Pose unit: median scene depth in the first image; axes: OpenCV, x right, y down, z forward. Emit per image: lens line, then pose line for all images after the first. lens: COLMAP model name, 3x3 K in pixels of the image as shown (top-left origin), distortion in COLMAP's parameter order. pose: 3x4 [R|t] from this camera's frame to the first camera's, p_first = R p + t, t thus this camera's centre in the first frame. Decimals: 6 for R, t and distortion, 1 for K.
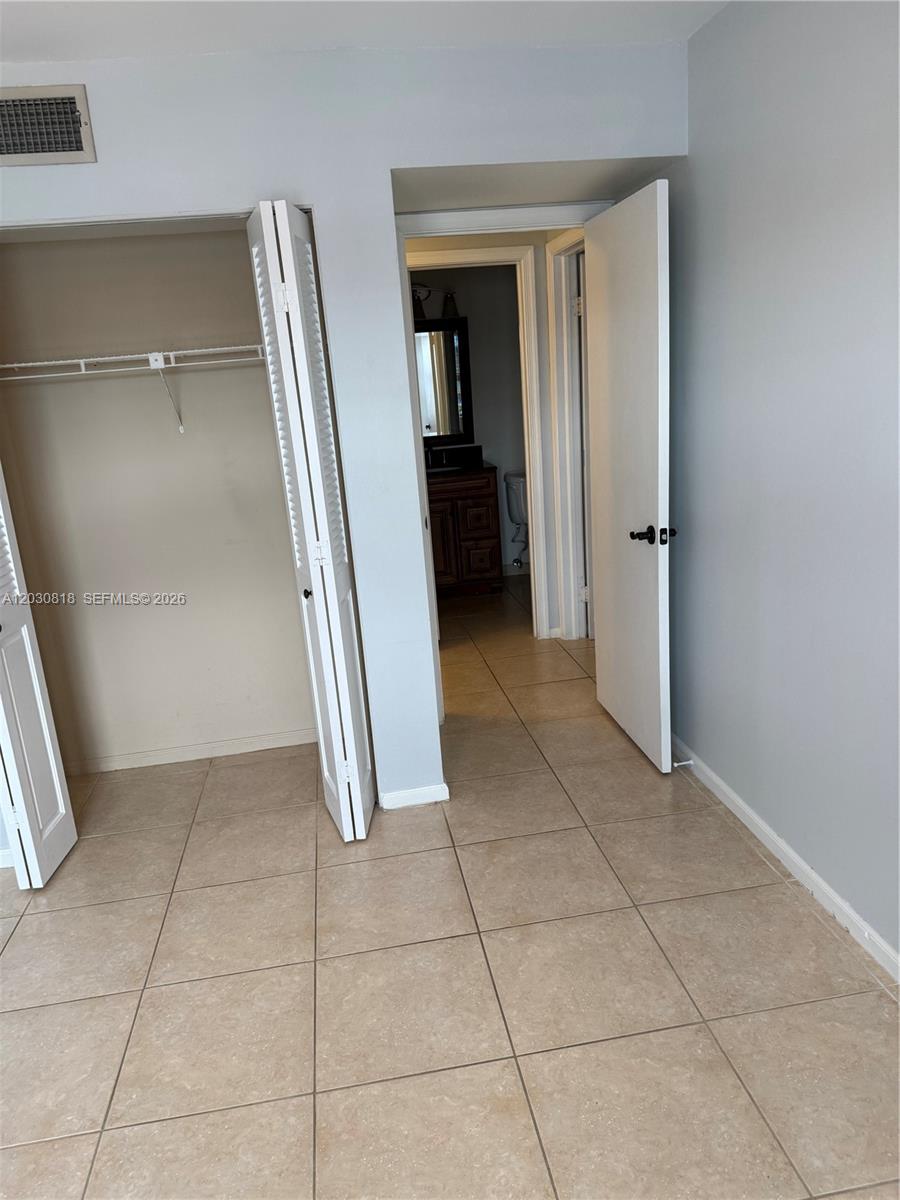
lens RADIAL K [[853.9, 0, 450.0], [0, 853.9, 600.0], [0, 0, 1]] dist [0.068425, -0.099119]
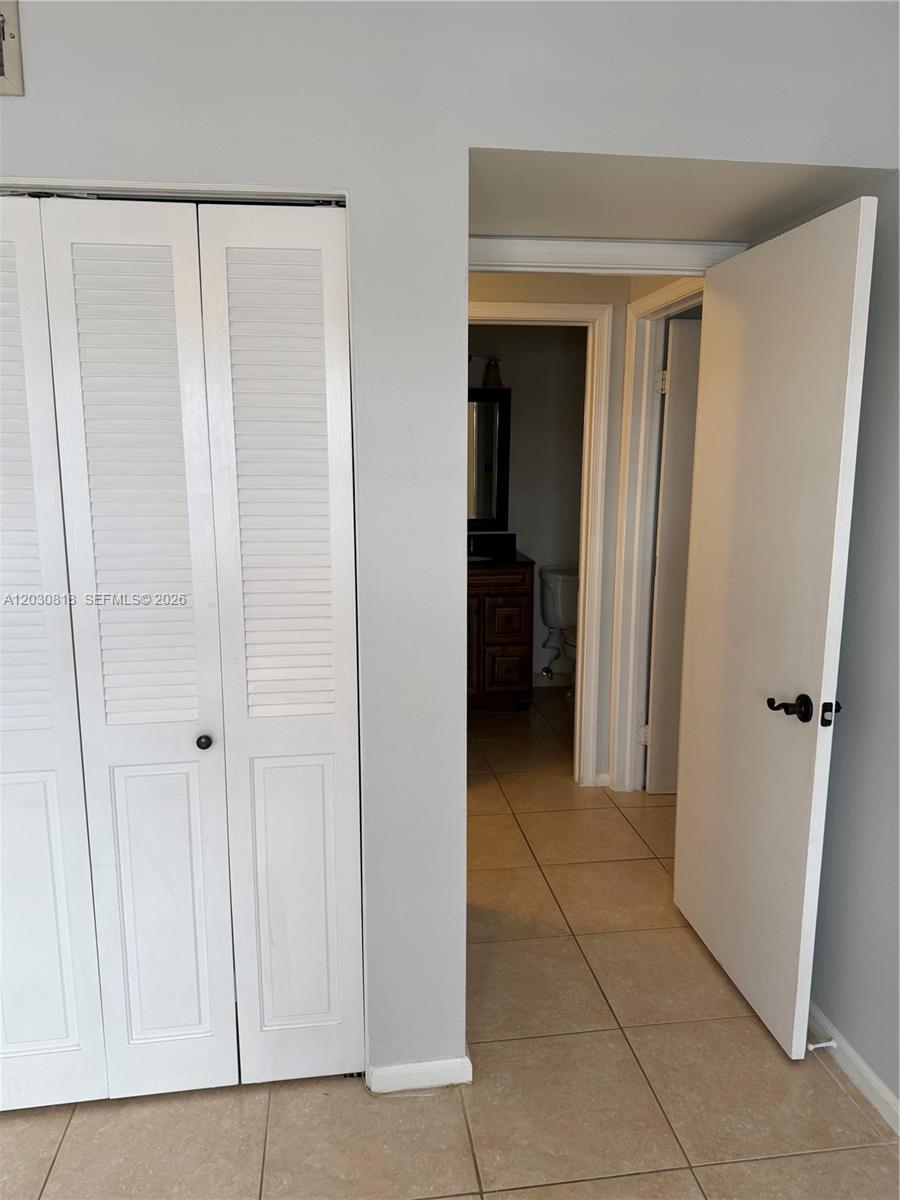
lens RADIAL K [[853.9, 0, 450.0], [0, 853.9, 600.0], [0, 0, 1]] dist [0.068425, -0.099119]
pose [[0.996609, 0.082275, -0.001030, -0.025509], [-0.082076, 0.993161, -0.083032, -0.041841], [-0.005809, 0.082835, 0.996546, 0.164658]]
